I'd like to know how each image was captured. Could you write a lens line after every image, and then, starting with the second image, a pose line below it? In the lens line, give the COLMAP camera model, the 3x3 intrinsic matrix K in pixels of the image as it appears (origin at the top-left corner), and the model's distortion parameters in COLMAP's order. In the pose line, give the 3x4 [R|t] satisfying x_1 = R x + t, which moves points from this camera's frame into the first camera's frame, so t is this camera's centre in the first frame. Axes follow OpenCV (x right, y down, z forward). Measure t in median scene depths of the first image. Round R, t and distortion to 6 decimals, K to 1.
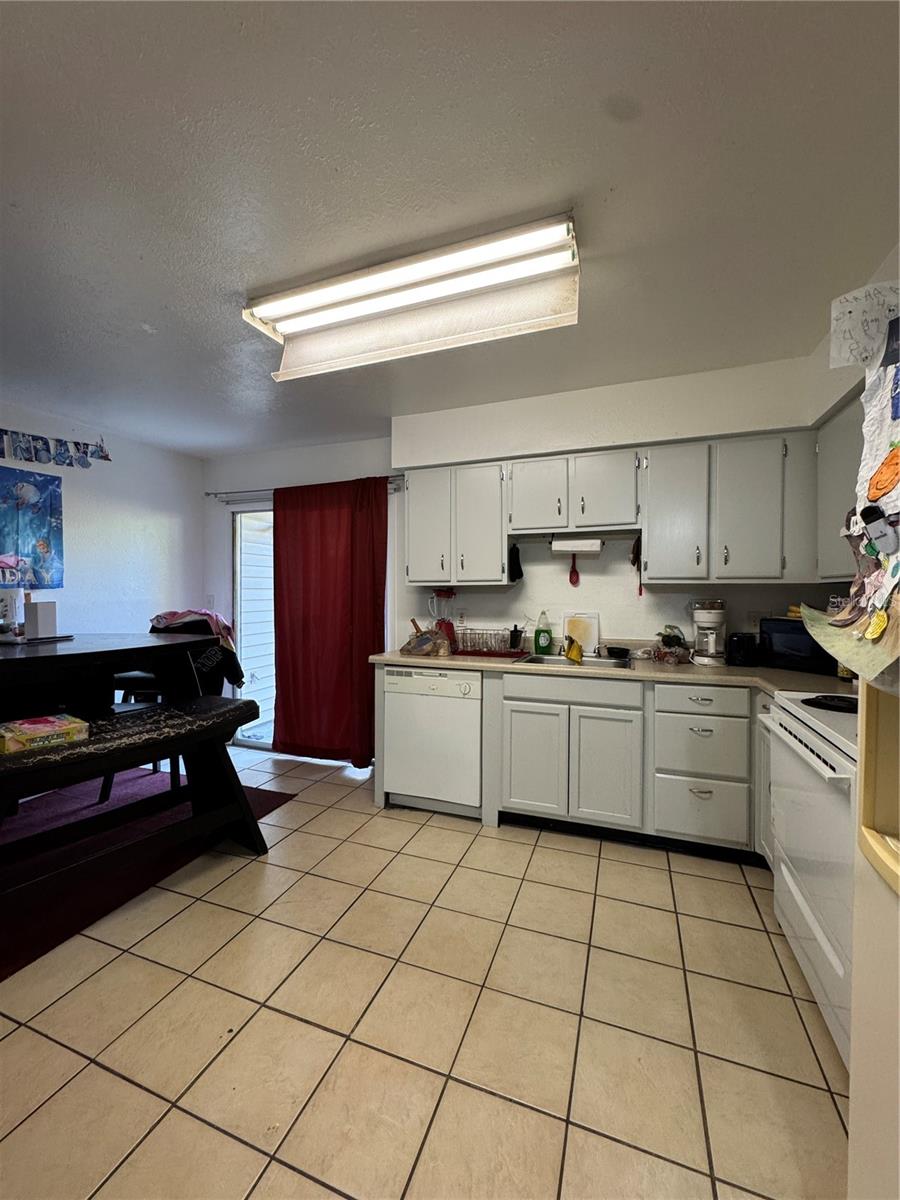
lens RADIAL K [[479.6, 0, 449.7], [0, 479.6, 595.9], [0, 0, 1]] dist [-0.004182, 0.000876]
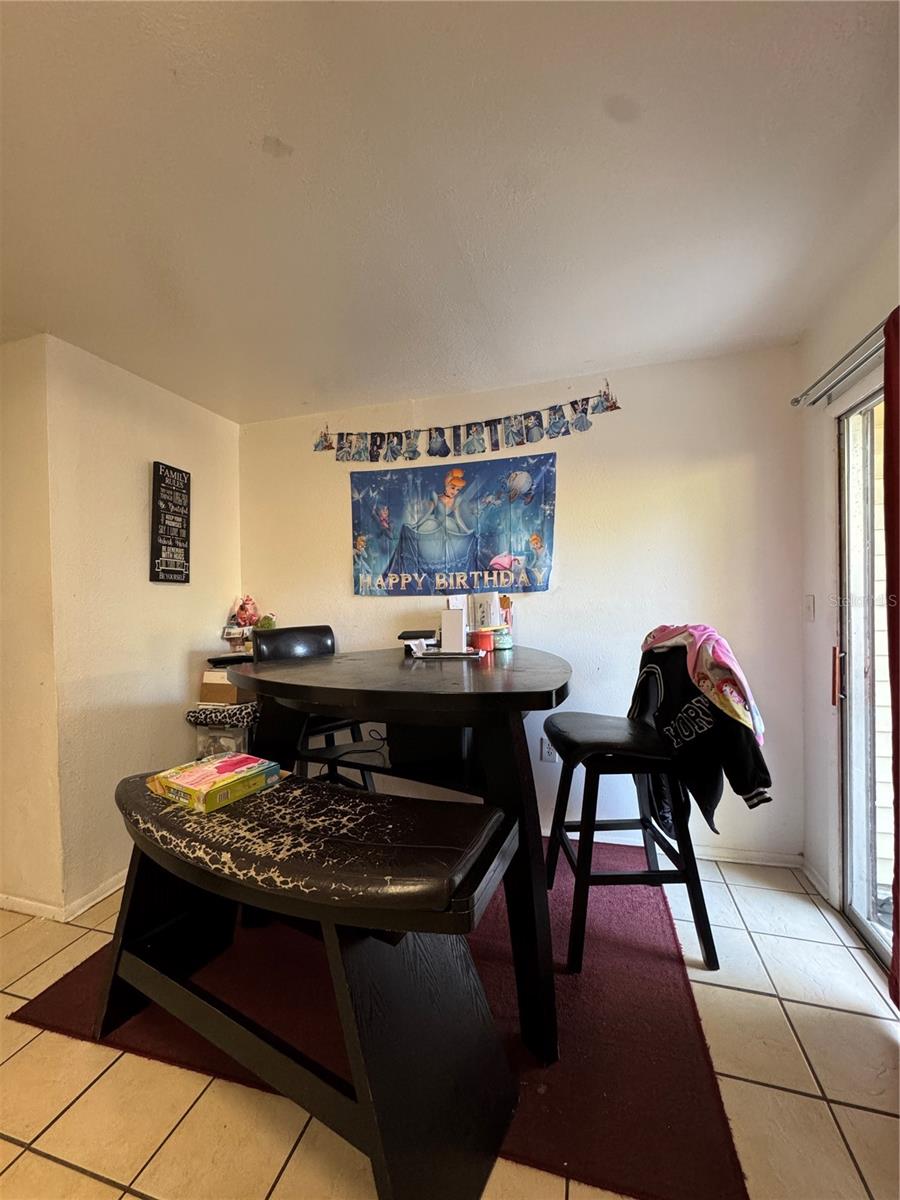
lens RADIAL K [[479.6, 0, 449.5], [0, 479.6, 598.1], [0, 0, 1]] dist [-0.004182, 0.000876]
pose [[0.073307, 0.002777, -0.997306, -0.019478], [0.015252, 0.999876, 0.003905, -0.008595], [0.997193, -0.015497, 0.073255, 0.782476]]
